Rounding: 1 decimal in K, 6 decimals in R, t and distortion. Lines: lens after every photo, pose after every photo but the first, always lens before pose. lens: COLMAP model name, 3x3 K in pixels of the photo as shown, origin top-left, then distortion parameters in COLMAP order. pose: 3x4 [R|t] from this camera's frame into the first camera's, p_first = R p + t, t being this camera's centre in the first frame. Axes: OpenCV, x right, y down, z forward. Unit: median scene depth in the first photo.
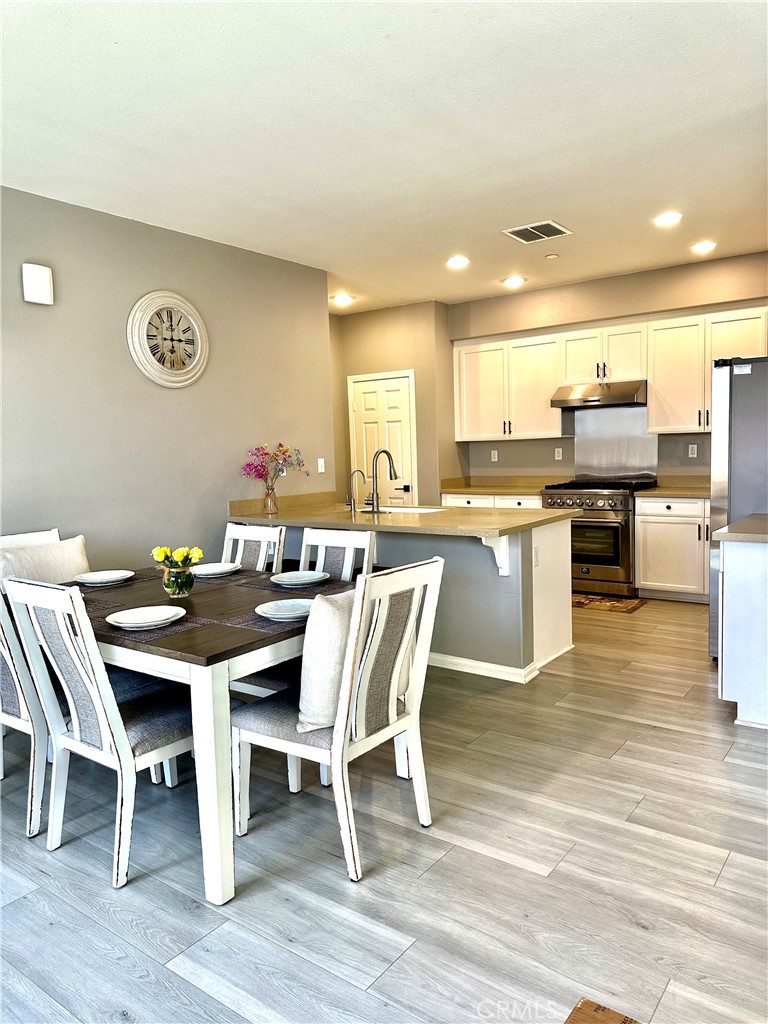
lens RADIAL K [[719.7, 0, 383.4], [0, 719.7, 514.3], [0, 0, 1]] dist [0.068200, -0.081129]
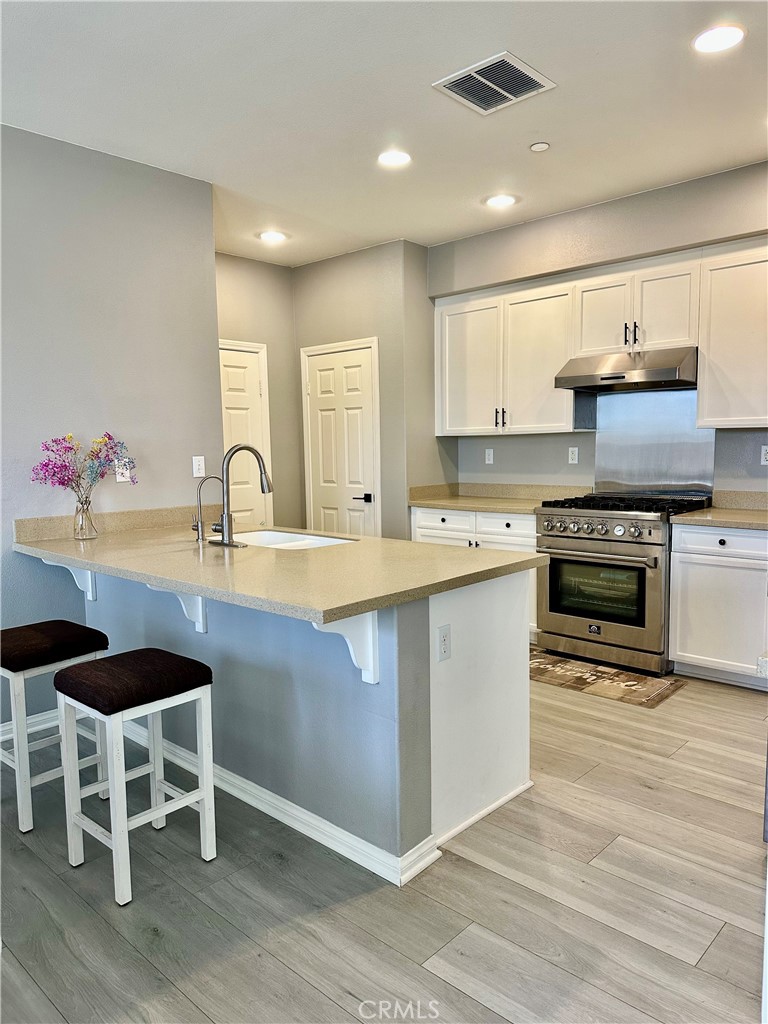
lens RADIAL K [[719.1, 0, 384.8], [0, 719.1, 519.4], [0, 0, 1]] dist [0.113430, -0.183284]
pose [[0.993799, 0.027370, -0.107771, 0.151000], [-0.025907, 0.999553, 0.014951, -0.029232], [0.108132, -0.012066, 0.994063, 0.296952]]
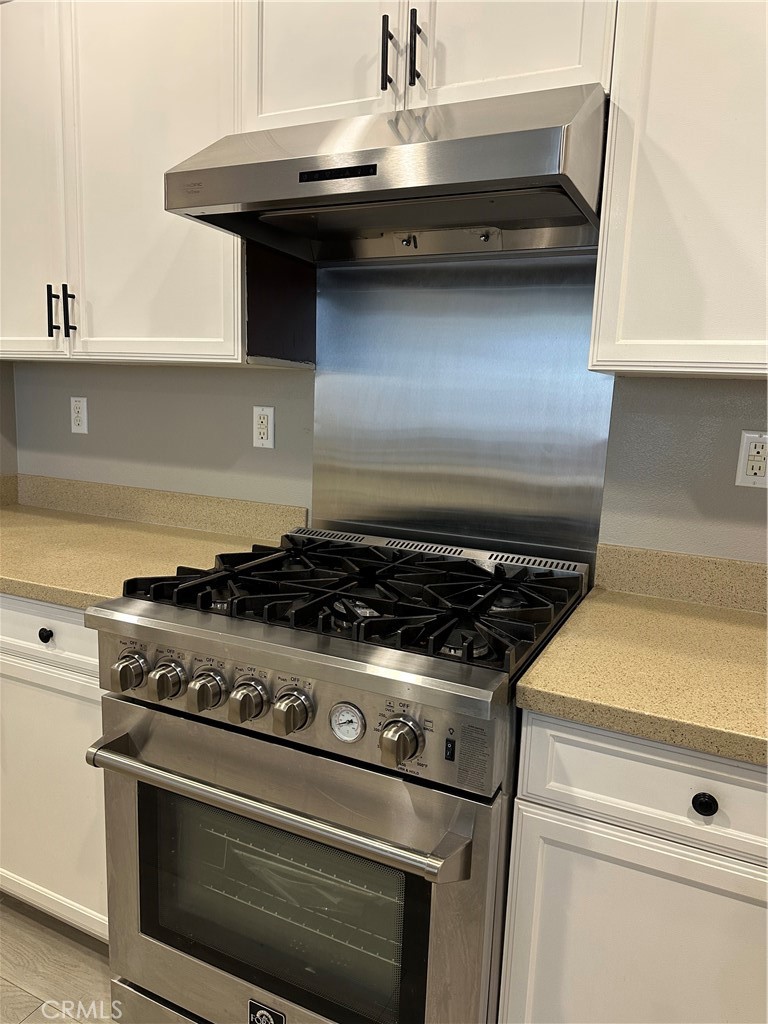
lens RADIAL K [[719.1, 0, 384.8], [0, 719.1, 519.4], [0, 0, 1]] dist [0.113430, -0.183284]
pose [[0.980428, 0.035884, 0.193581, 0.260883], [-0.051169, 0.995904, 0.074544, -0.078435], [-0.190113, -0.082990, 0.978248, 0.784042]]
